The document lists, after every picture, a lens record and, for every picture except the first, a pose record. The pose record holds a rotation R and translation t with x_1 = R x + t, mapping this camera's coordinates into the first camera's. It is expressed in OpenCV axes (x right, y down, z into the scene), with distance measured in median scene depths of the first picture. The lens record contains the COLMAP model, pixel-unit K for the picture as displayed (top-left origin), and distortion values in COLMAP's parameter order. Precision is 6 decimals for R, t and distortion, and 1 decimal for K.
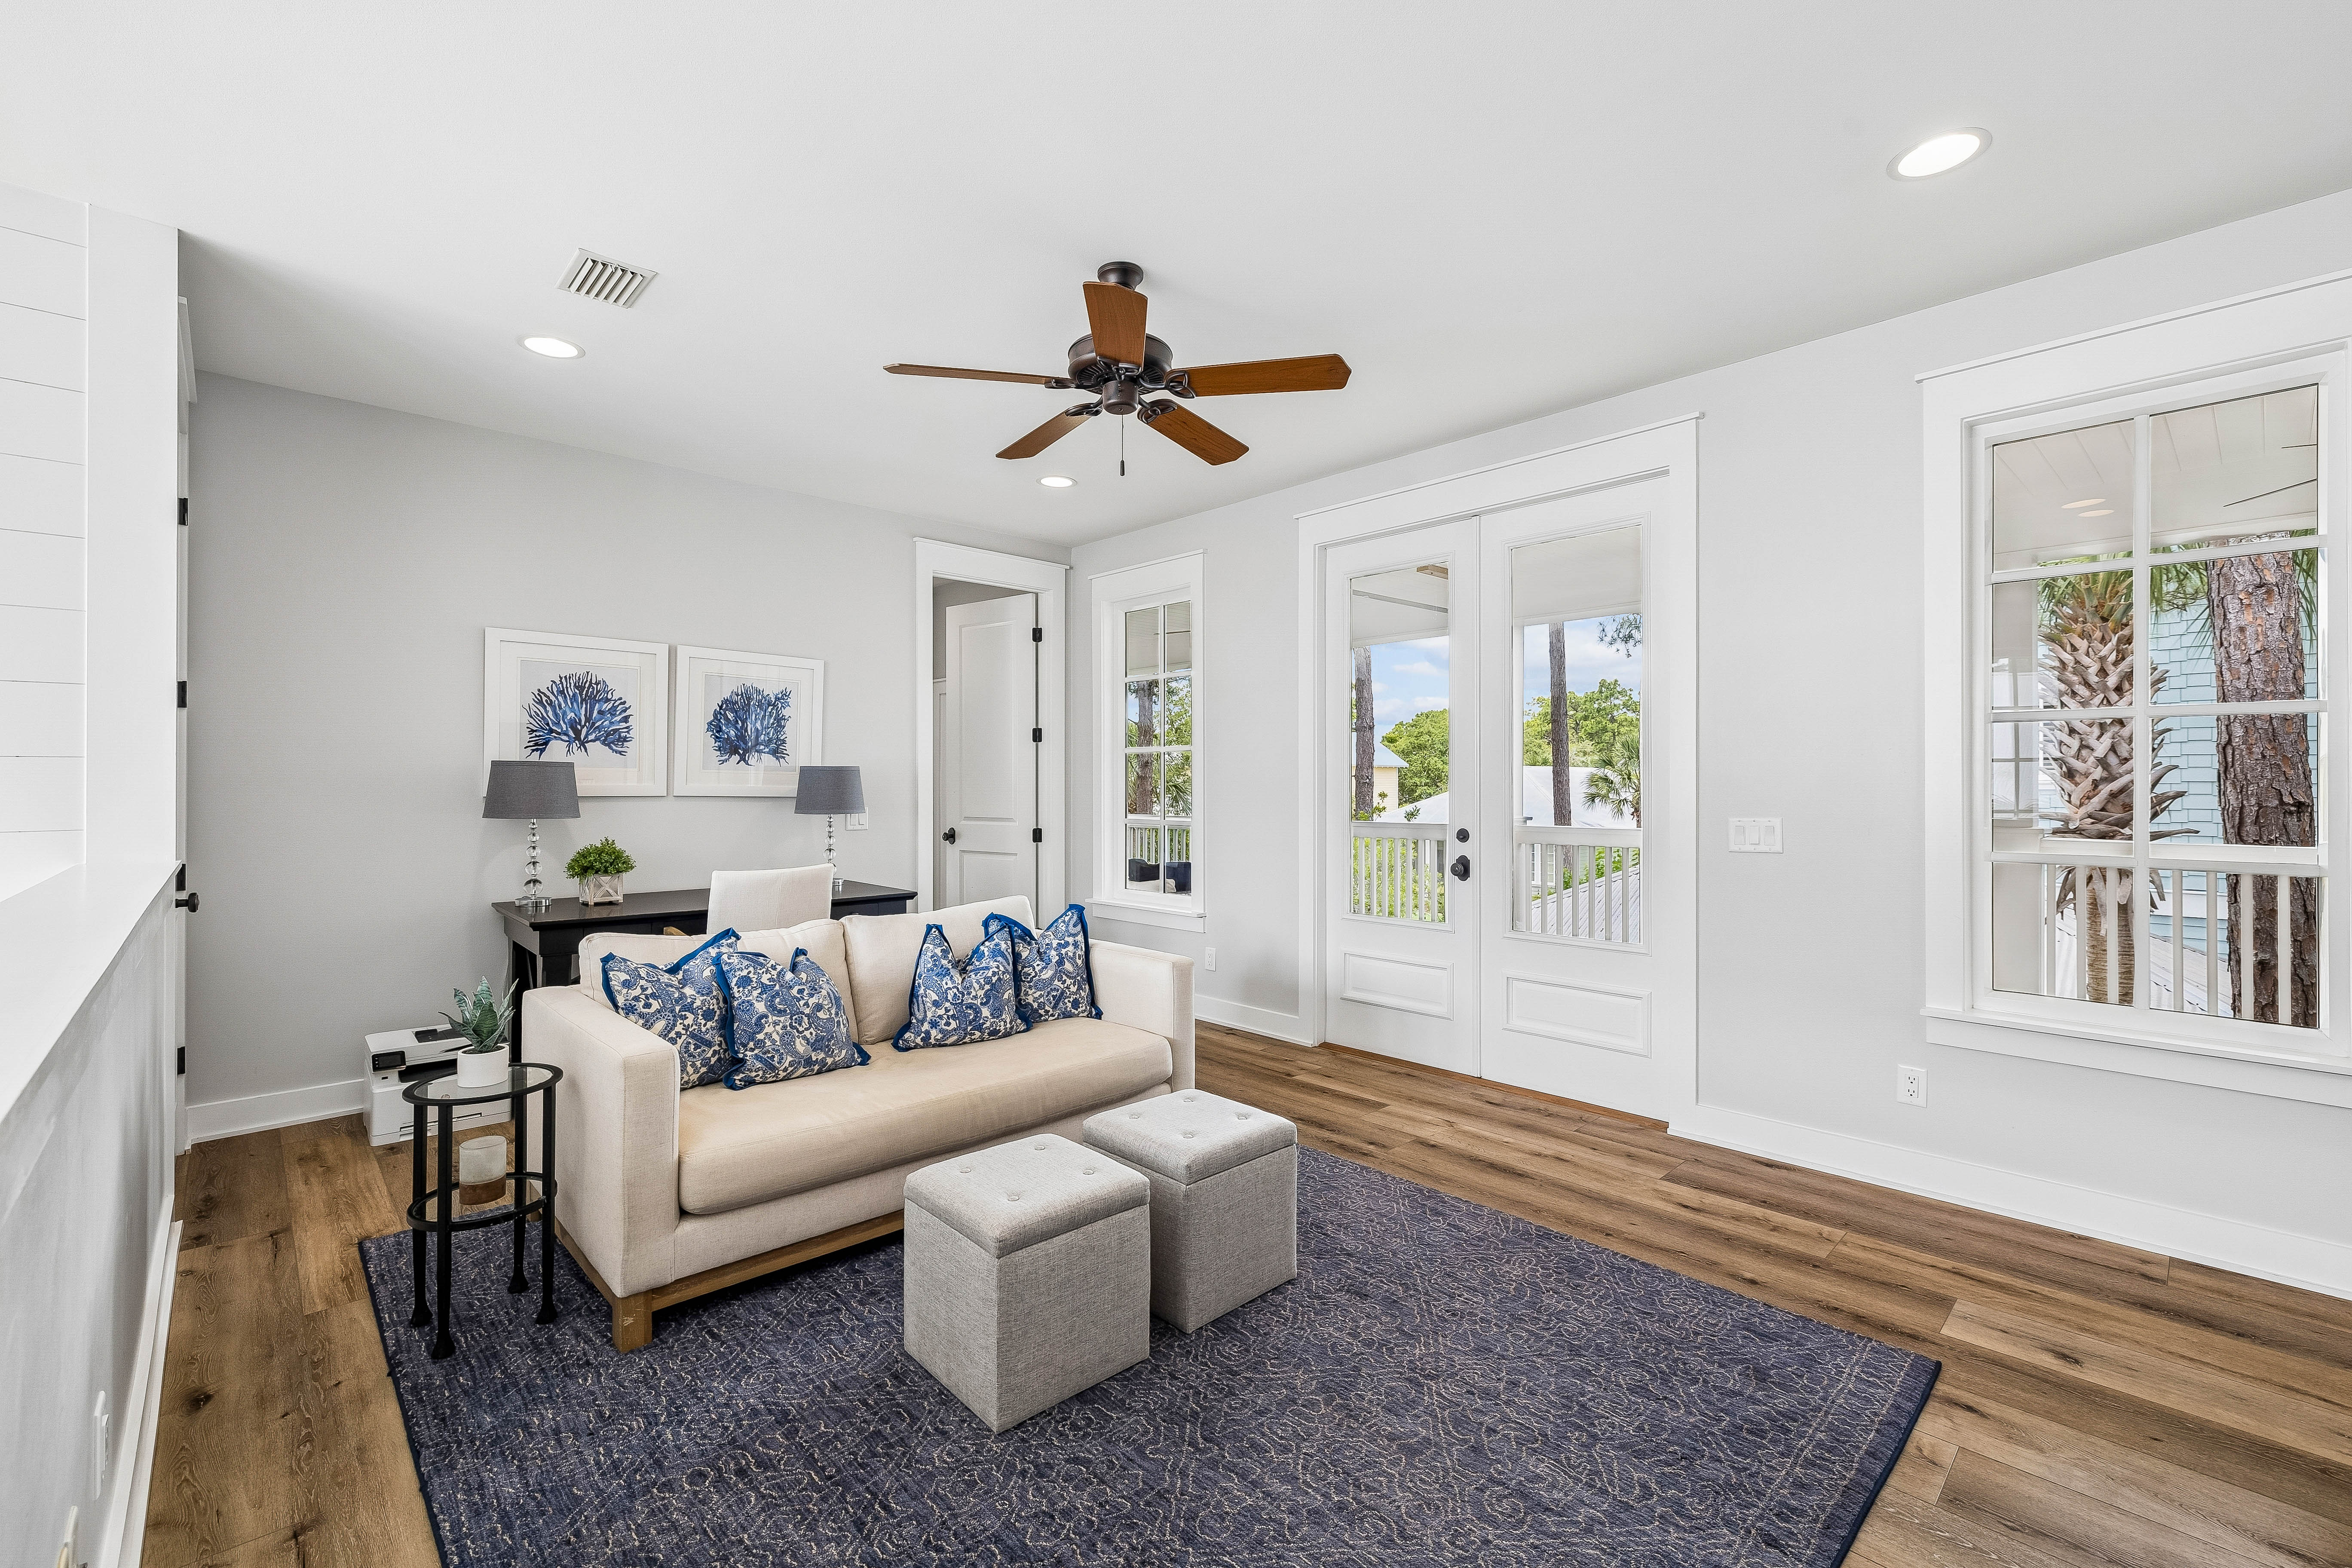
lens RADIAL K [[991.2, 0, 1175.0], [0, 991.2, 780.5], [0, 0, 1]] dist [-0.002970, 0.000301]
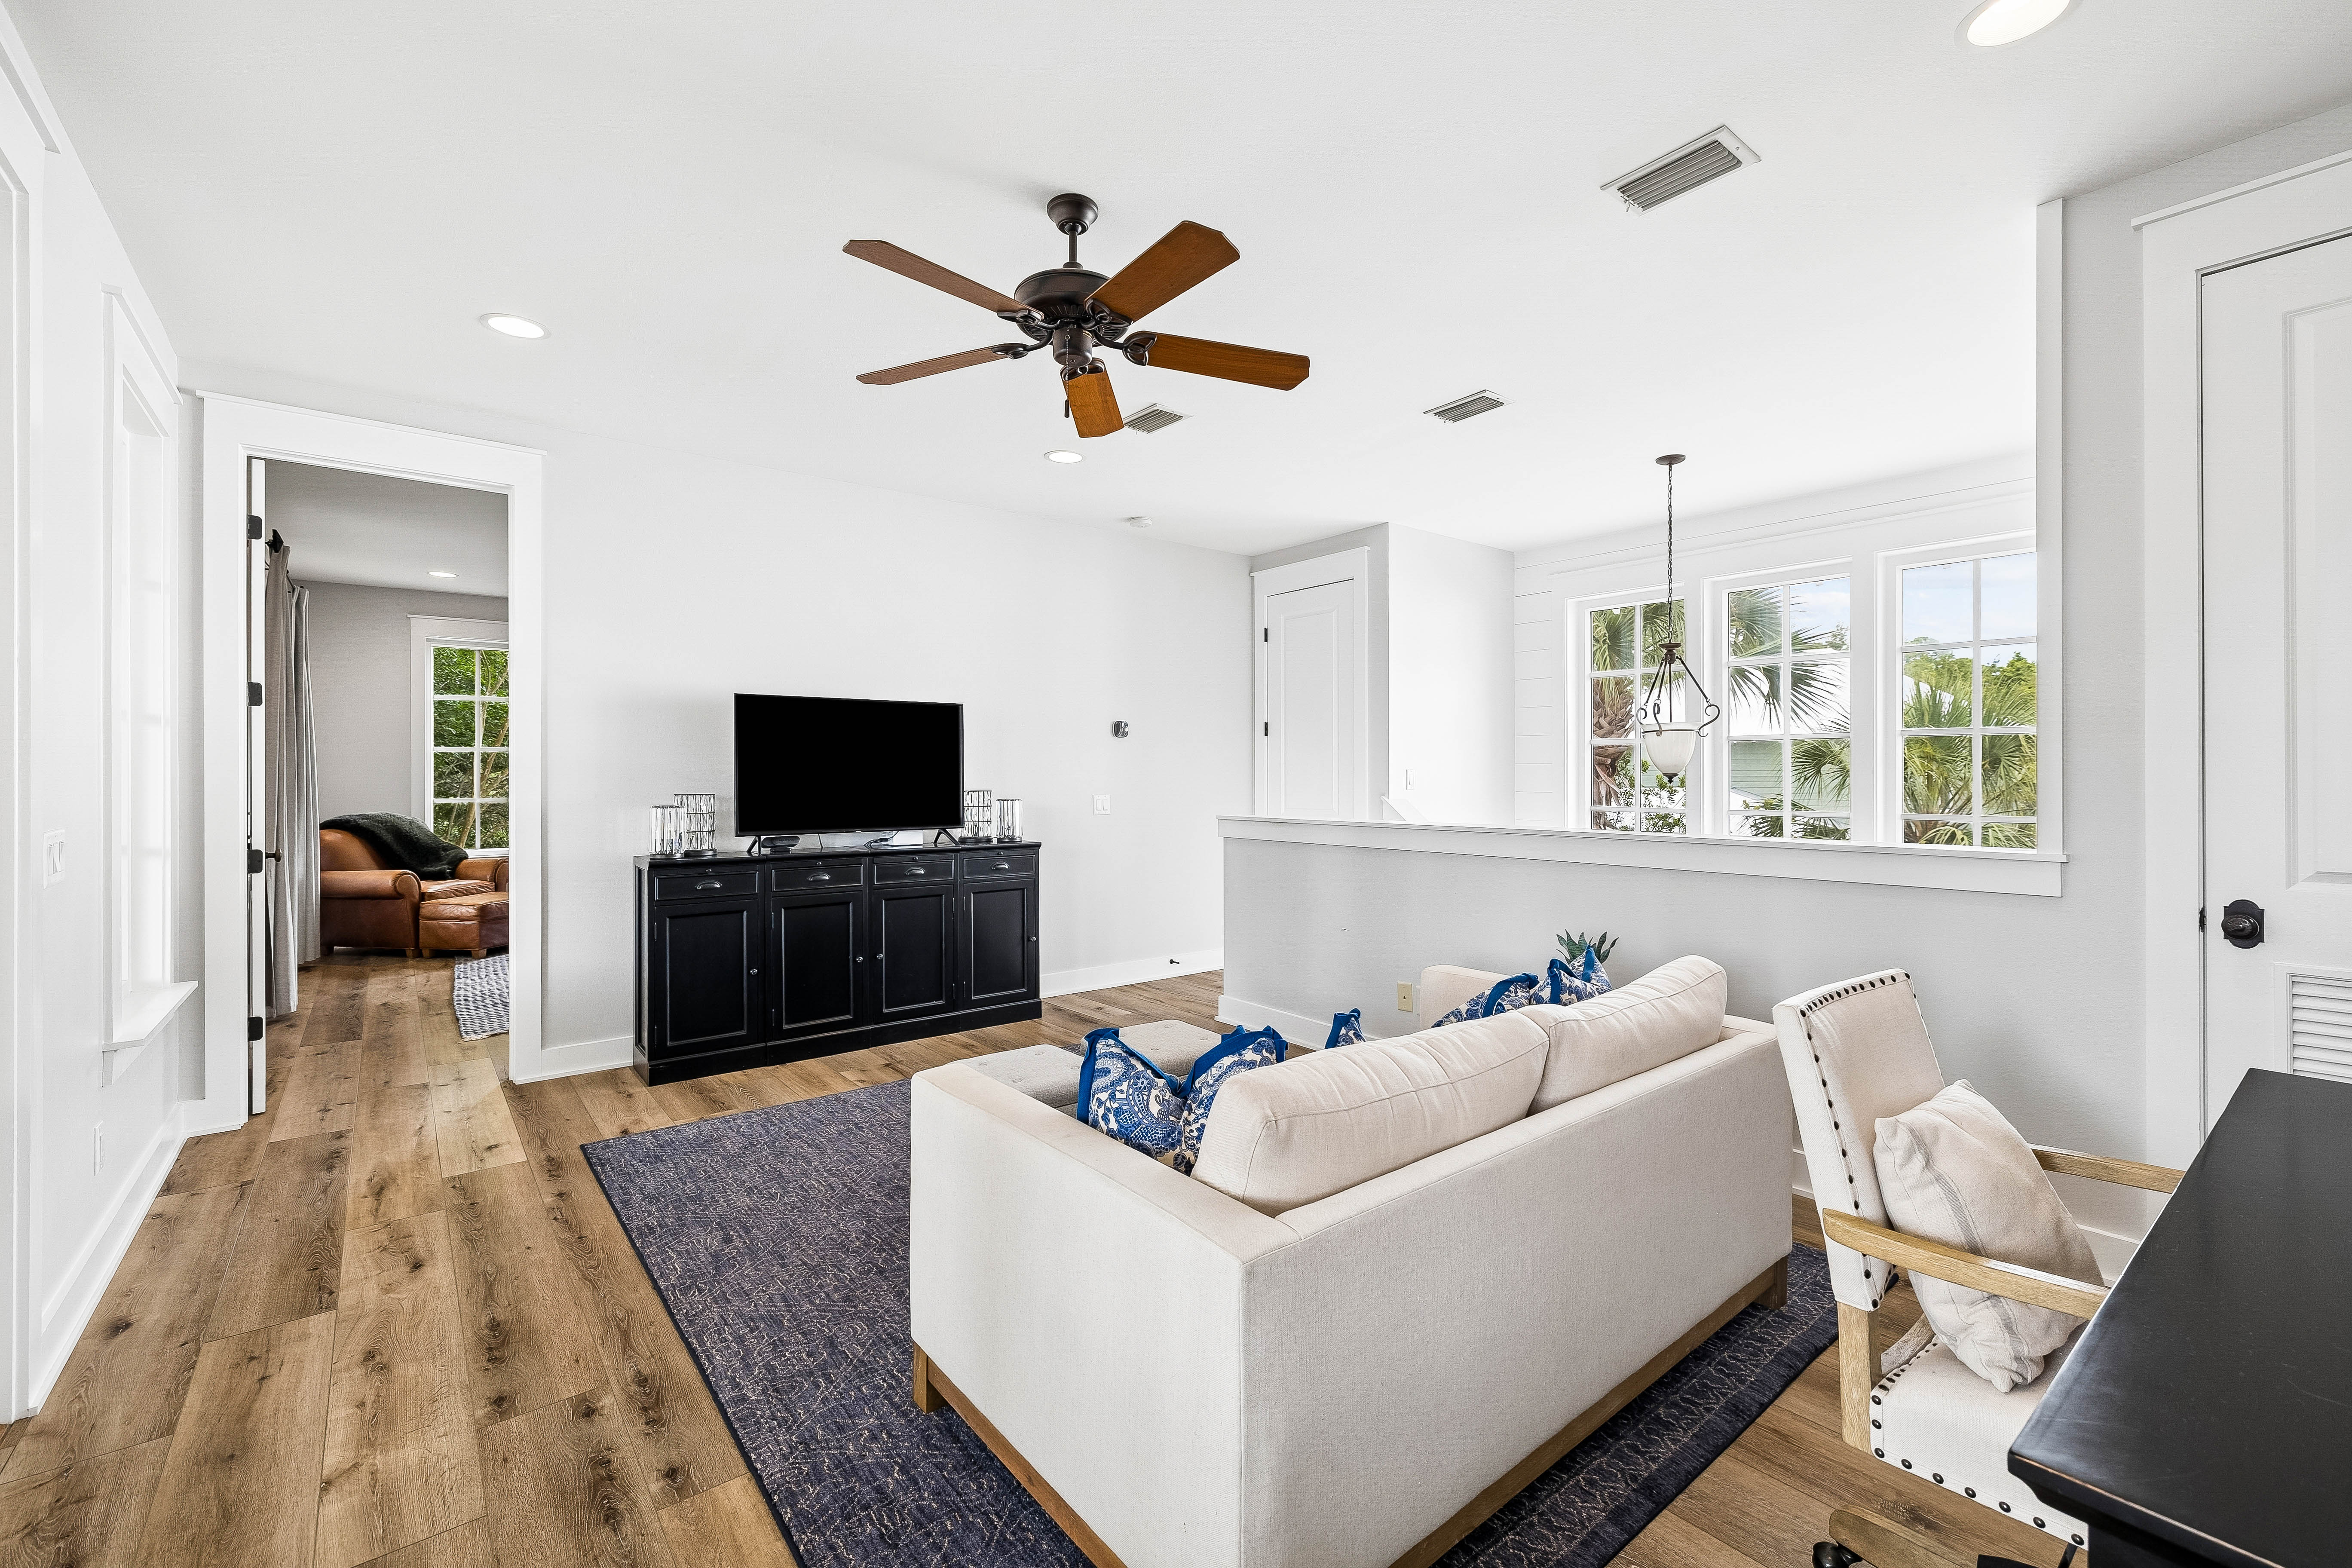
lens RADIAL K [[991.2, 0, 1180.0], [0, 991.2, 769.8], [0, 0, 1]] dist [-0.002970, 0.000301]
pose [[-0.996899, 0.001658, 0.078674, -0.179739], [0.001112, 0.999975, -0.006987, 0.003643], [-0.078684, -0.006878, -0.996876, 1.516262]]
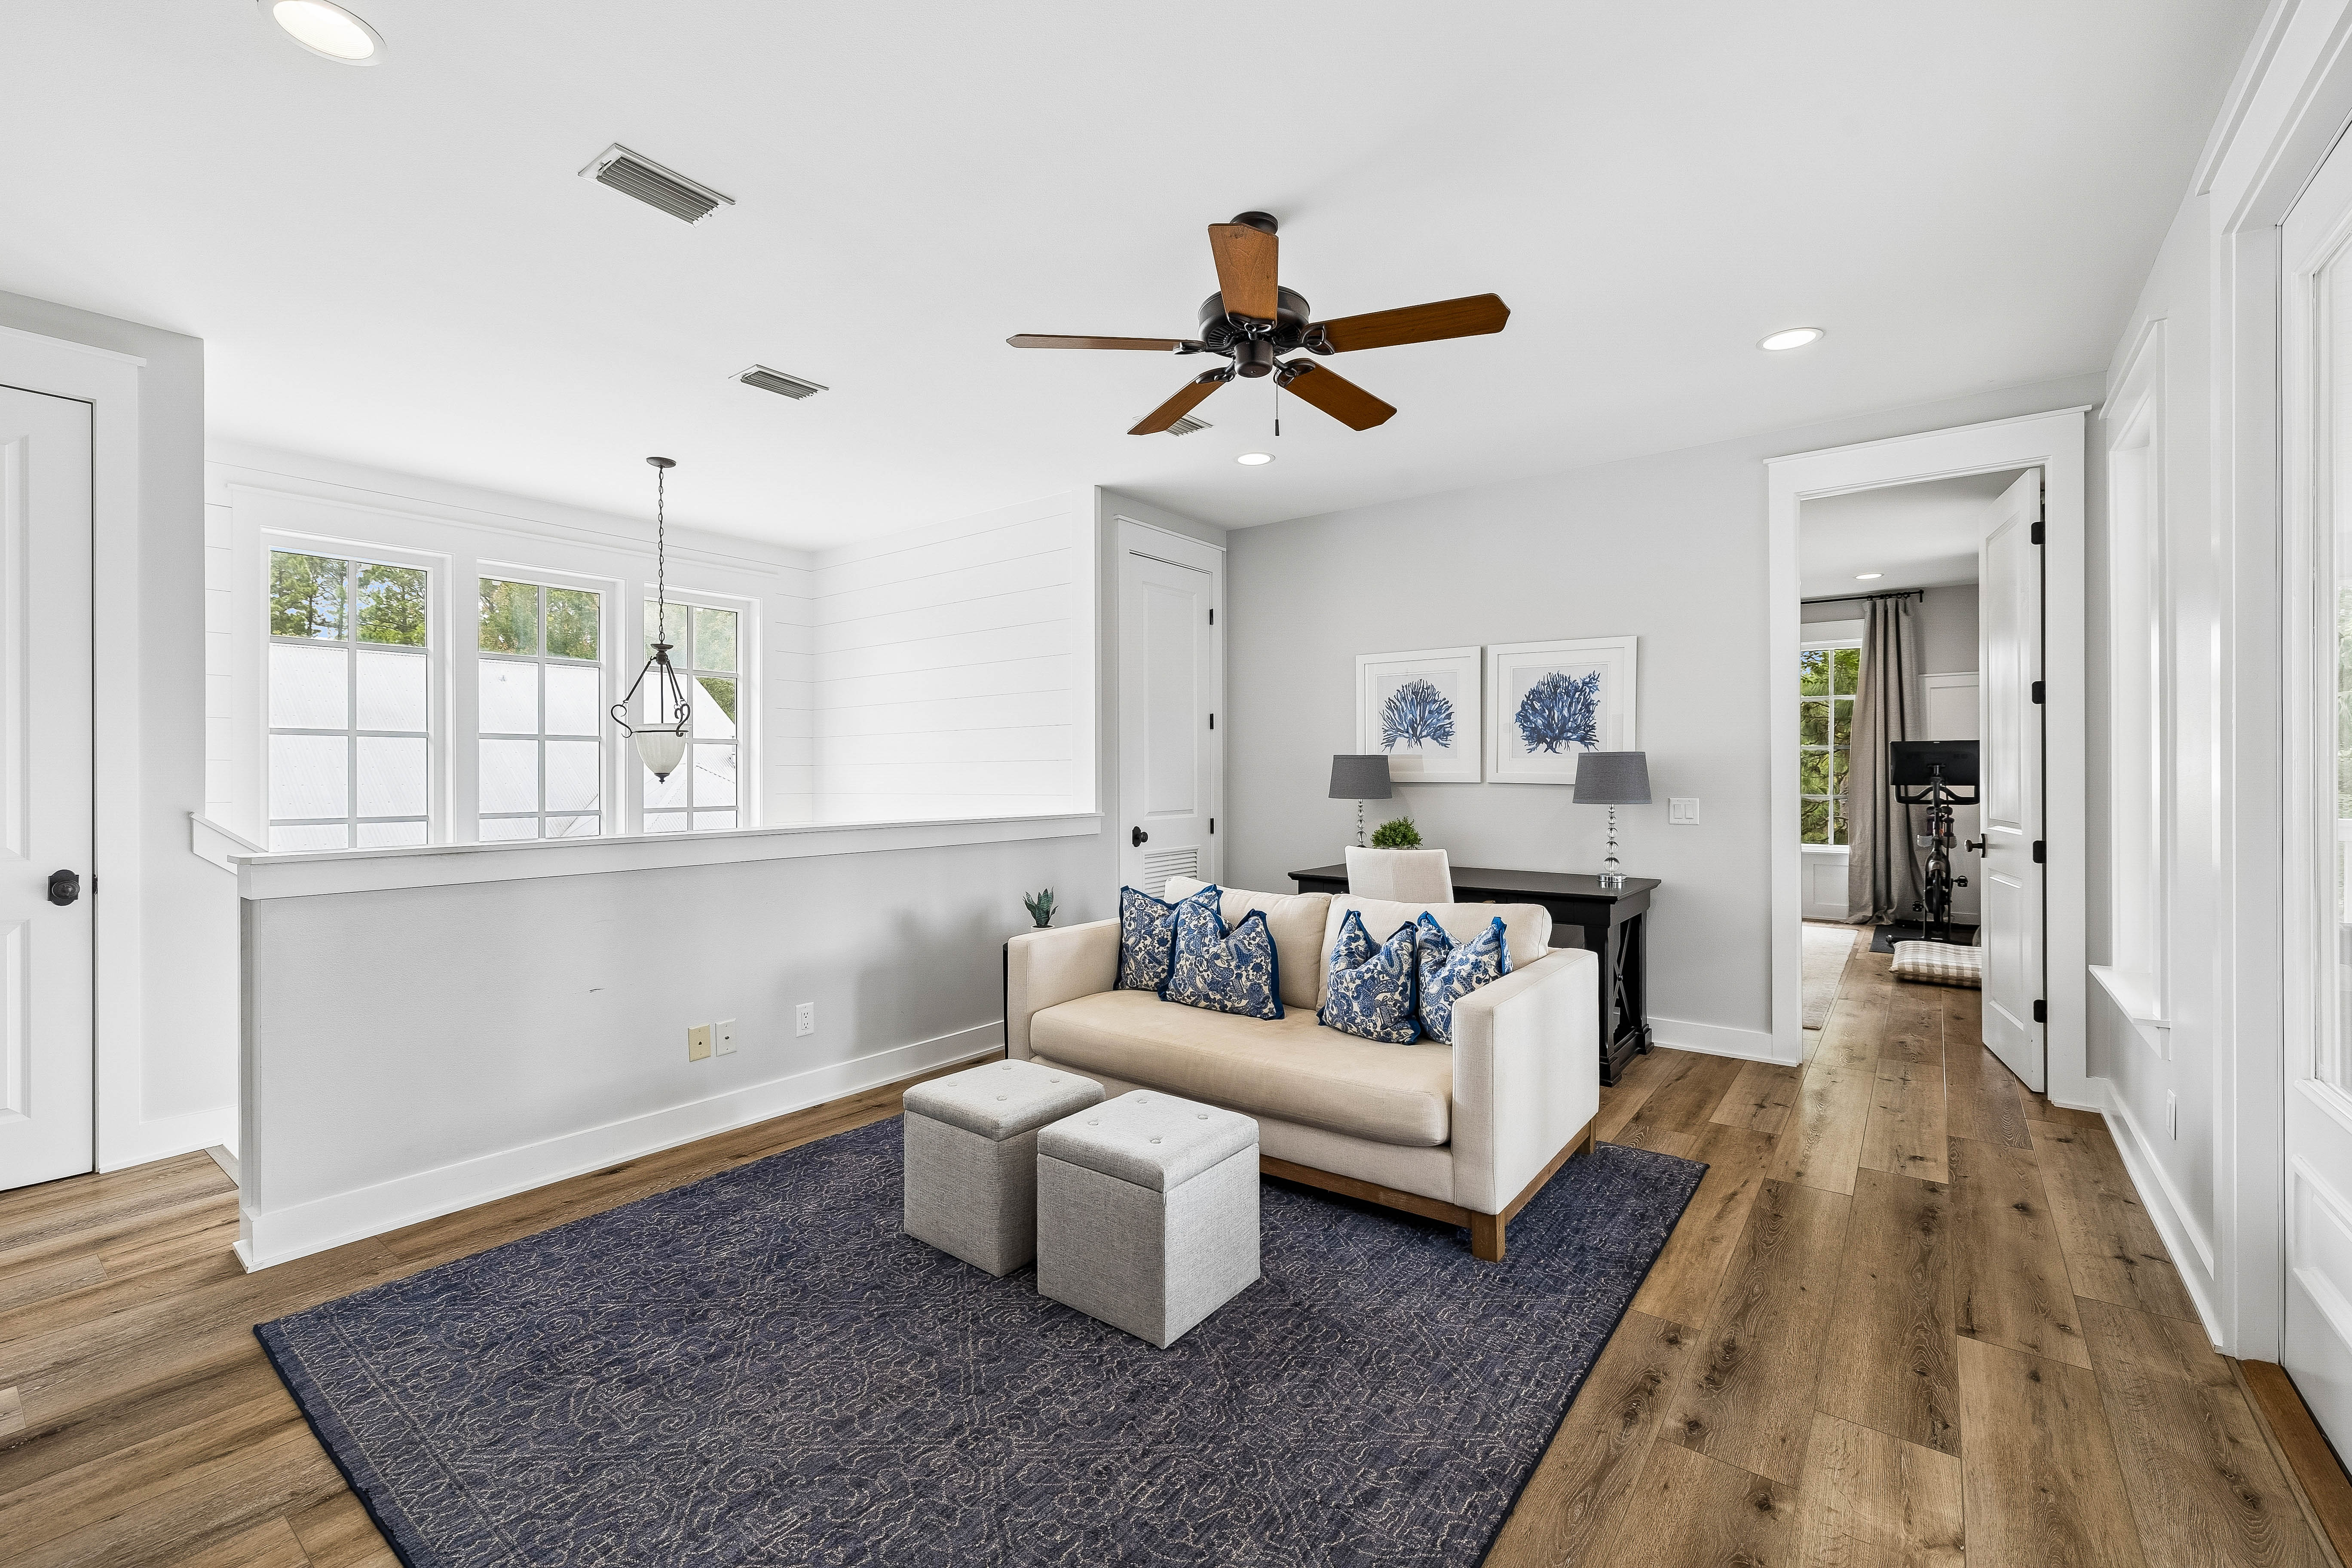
lens RADIAL K [[991.2, 0, 1164.9], [0, 991.2, 767.7], [0, 0, 1]] dist [-0.002970, 0.000301]
pose [[0.157253, -0.004616, -0.987548, 0.686657], [0.005251, 0.999979, -0.003838, 0.001718], [0.987544, -0.004582, 0.157274, 0.616276]]
